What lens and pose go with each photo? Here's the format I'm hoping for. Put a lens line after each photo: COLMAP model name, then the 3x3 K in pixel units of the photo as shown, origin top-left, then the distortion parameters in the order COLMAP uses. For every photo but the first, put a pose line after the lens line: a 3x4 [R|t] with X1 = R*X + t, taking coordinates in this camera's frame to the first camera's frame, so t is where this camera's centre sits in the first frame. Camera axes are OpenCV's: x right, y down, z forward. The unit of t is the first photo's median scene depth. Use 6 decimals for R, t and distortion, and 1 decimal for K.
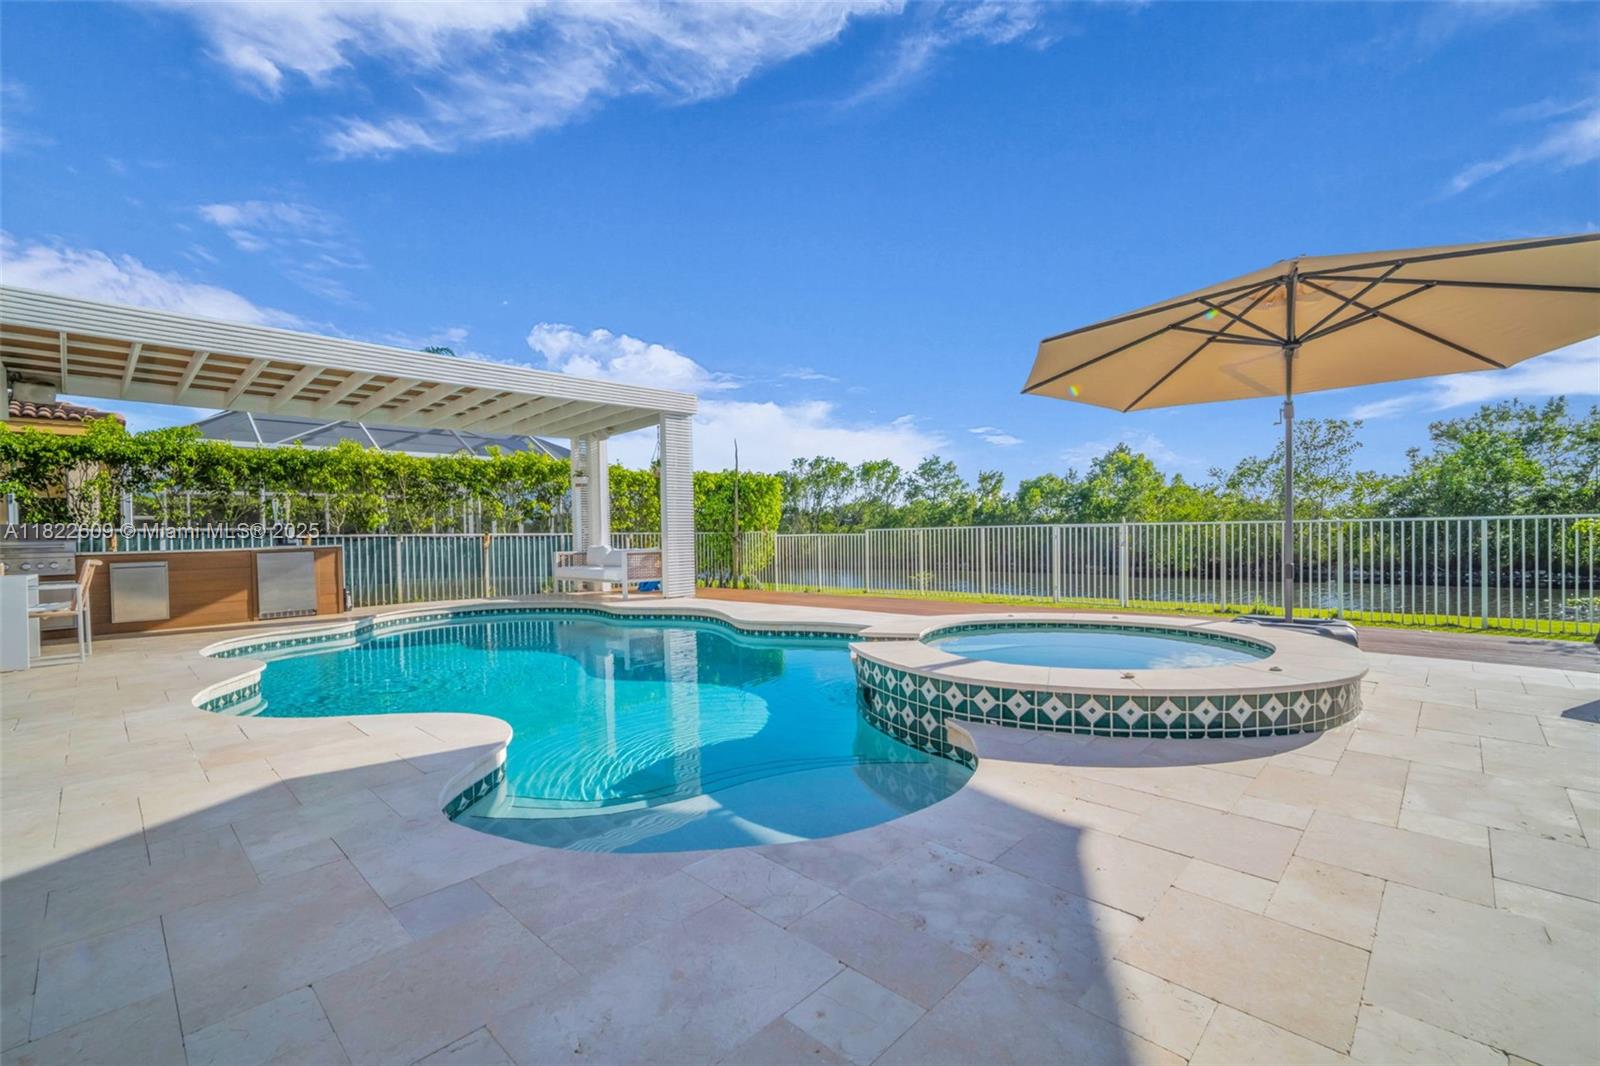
lens RADIAL K [[692.1, 0, 801.2], [0, 692.1, 539.2], [0, 0, 1]] dist [-0.000272, -0.000080]
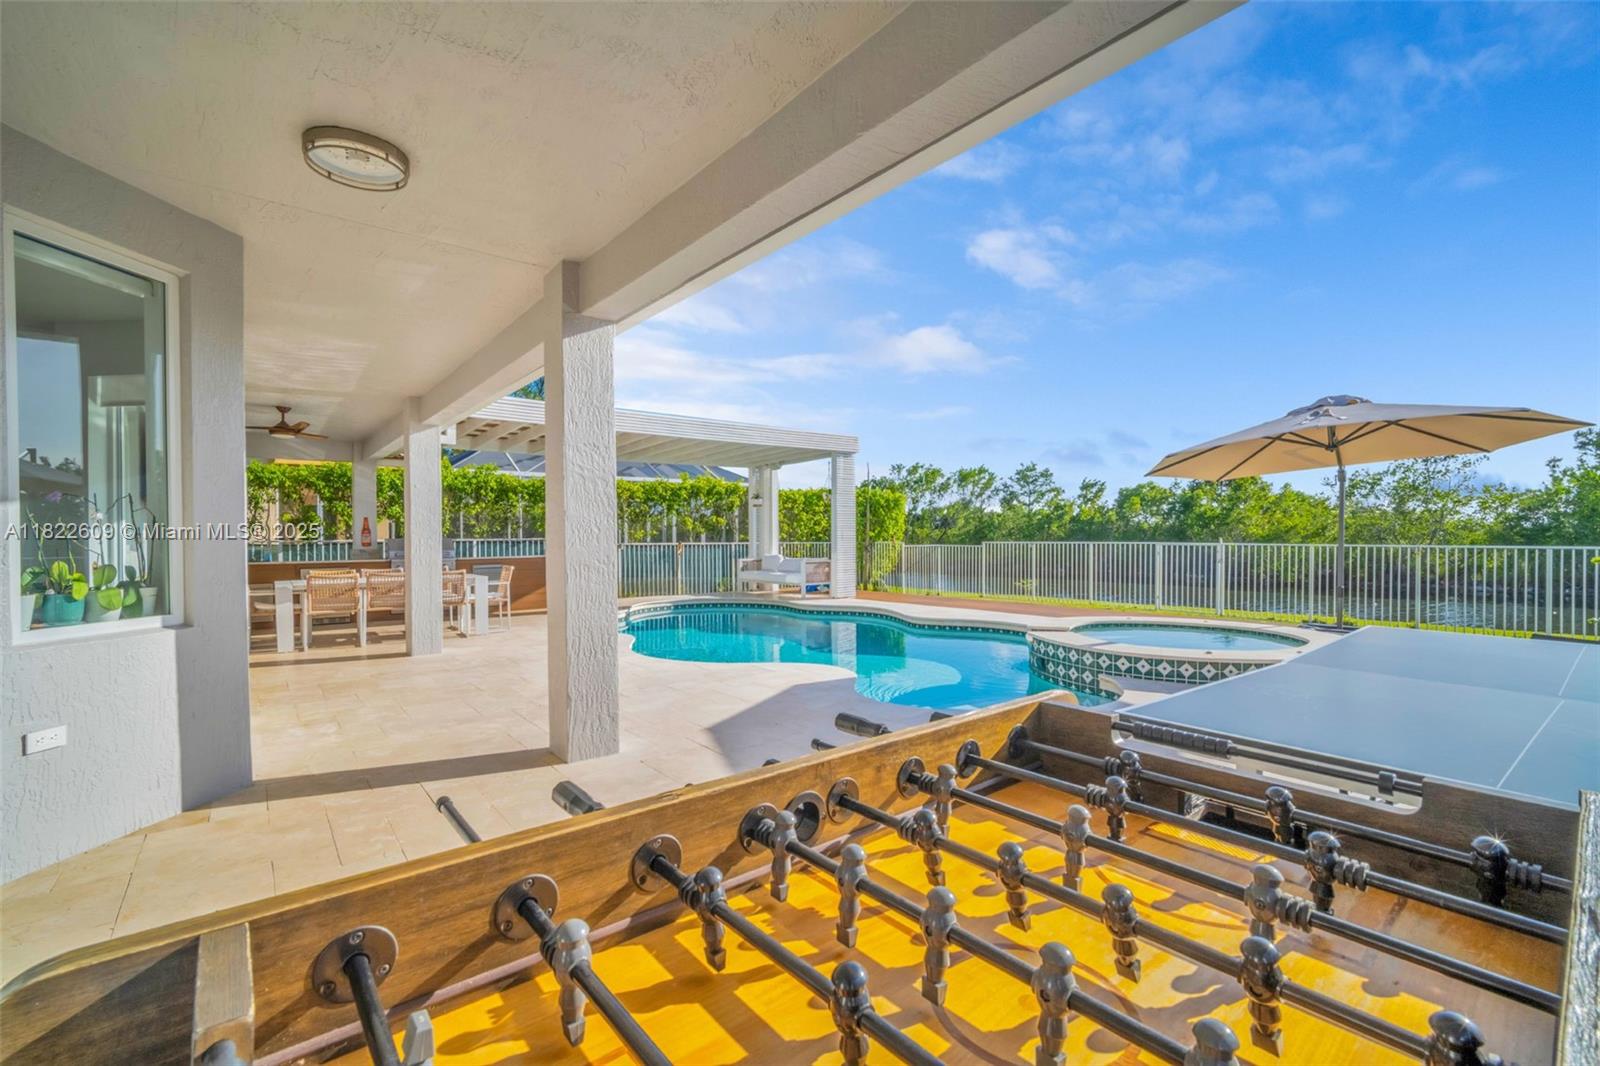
lens RADIAL K [[692.1, 0, 801.2], [0, 692.1, 539.2], [0, 0, 1]] dist [-0.000272, -0.000080]
pose [[0.992799, 0.014887, -0.118864, -0.089610], [-0.014831, 0.999889, 0.001354, -0.019854], [0.118871, 0.000419, 0.992910, -0.221782]]
